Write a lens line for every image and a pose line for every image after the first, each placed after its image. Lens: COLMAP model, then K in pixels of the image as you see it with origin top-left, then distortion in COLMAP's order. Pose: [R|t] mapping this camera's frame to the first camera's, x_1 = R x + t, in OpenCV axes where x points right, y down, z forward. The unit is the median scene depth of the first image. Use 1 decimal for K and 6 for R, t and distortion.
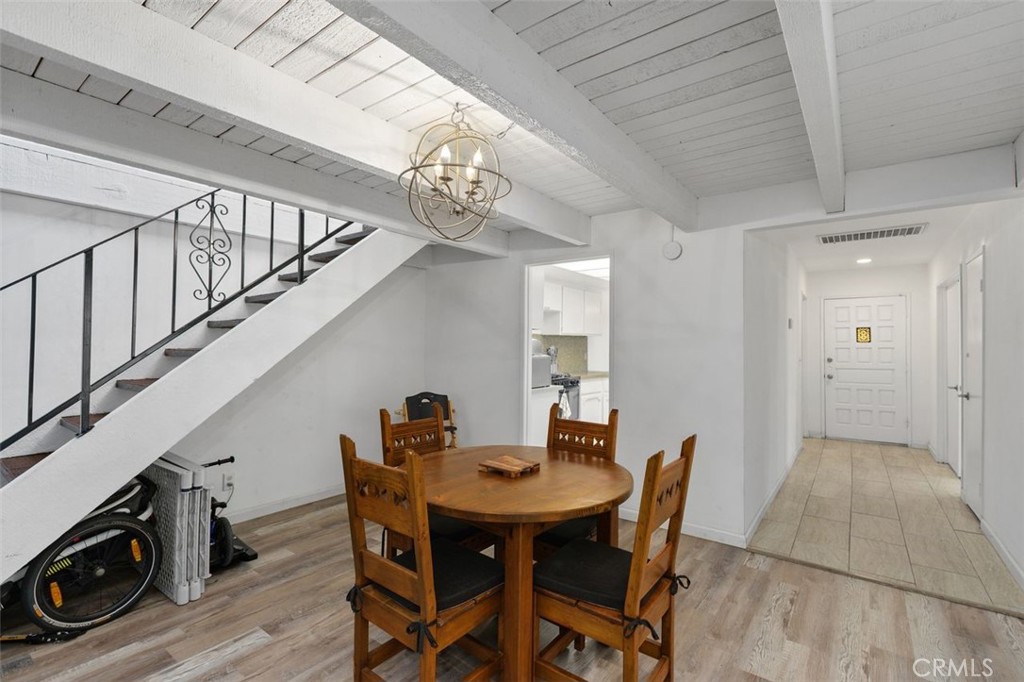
lens RADIAL K [[469.1, 0, 508.5], [0, 469.1, 340.4], [0, 0, 1]] dist [0.001512, -0.000668]
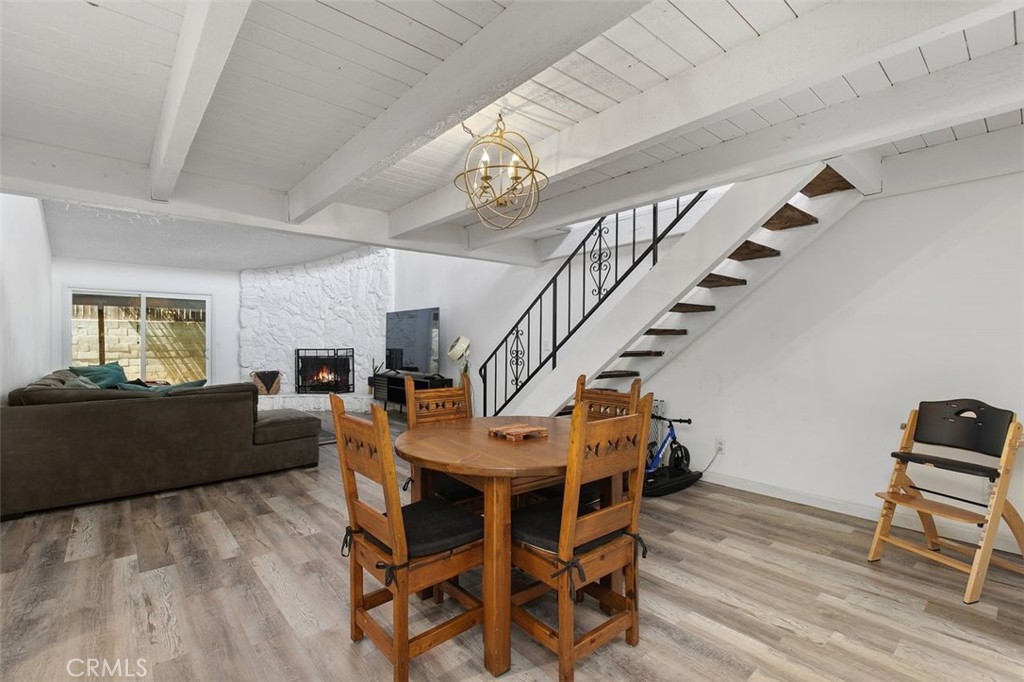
lens RADIAL K [[469.1, 0, 510.6], [0, 469.1, 340.3], [0, 0, 1]] dist [0.001512, -0.000668]
pose [[-0.210667, -0.009223, -0.977514, 0.632118], [0.012181, 0.999853, -0.012059, 0.052020], [0.977482, -0.014447, -0.210523, 0.755277]]
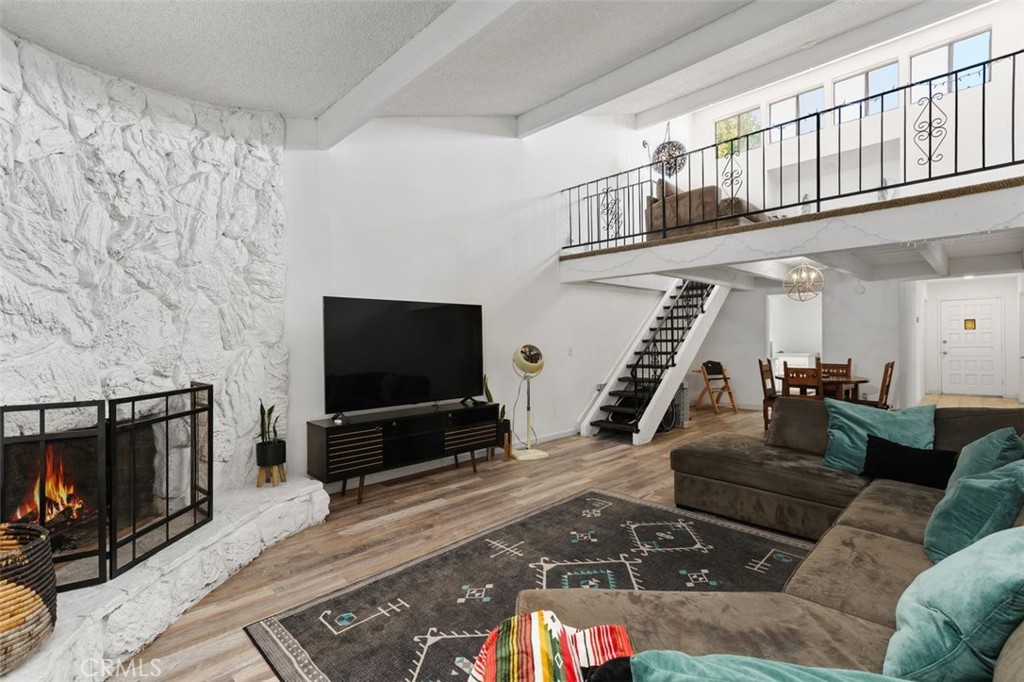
lens RADIAL K [[469.1, 0, 512.3], [0, 469.1, 343.5], [0, 0, 1]] dist [0.001512, -0.000668]
pose [[0.988236, -0.018527, -0.151812, -0.884299], [0.021942, 0.999542, 0.020853, -0.026337], [0.151356, -0.023939, 0.988189, -1.348816]]
